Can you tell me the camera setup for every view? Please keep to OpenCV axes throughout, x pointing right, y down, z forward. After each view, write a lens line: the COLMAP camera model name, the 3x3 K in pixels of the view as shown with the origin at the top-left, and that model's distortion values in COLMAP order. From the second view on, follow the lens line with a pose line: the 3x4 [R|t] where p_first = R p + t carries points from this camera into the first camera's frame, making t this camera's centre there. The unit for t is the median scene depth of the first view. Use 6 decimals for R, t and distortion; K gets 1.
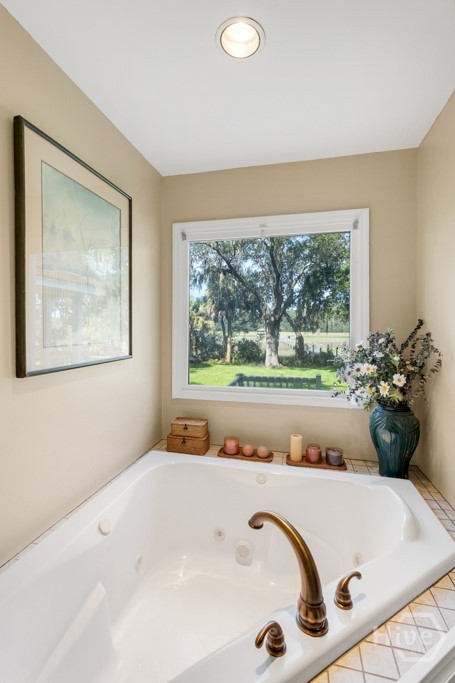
lens RADIAL K [[317.2, 0, 226.2], [0, 317.2, 327.5], [0, 0, 1]] dist [-0.000022, 0.000370]
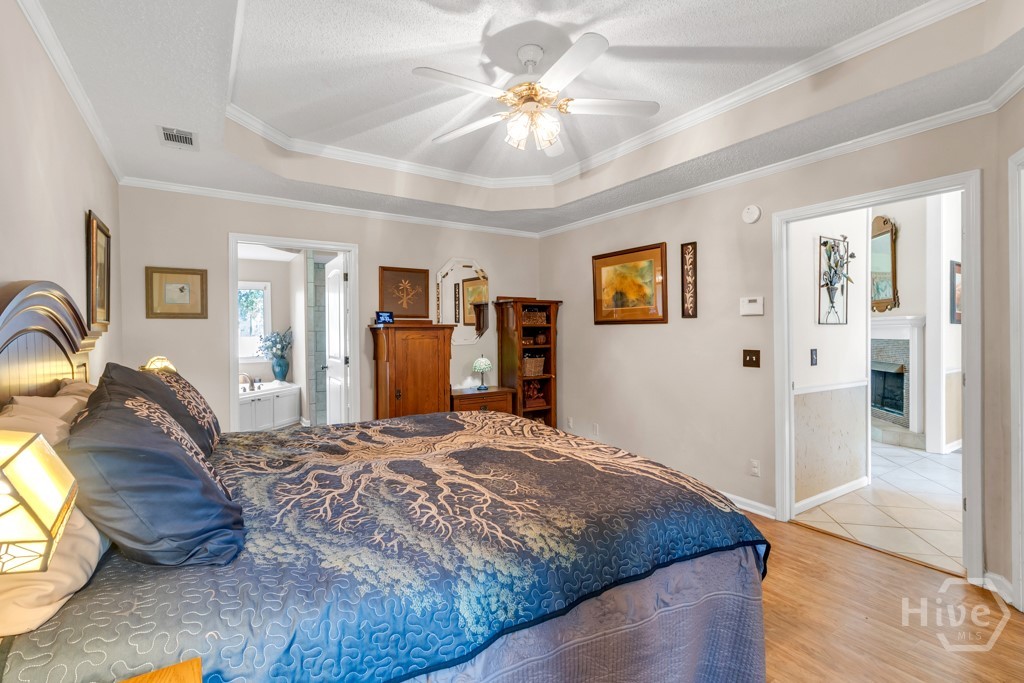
lens RADIAL K [[491.7, 0, 513.6], [0, 491.7, 332.7], [0, 0, 1]] dist [-0.000039, -0.000054]
pose [[0.699672, -0.020047, 0.714182, -1.204720], [0.015170, 0.999798, 0.013203, 0.003165], [-0.714303, 0.001596, 0.699835, -3.765256]]
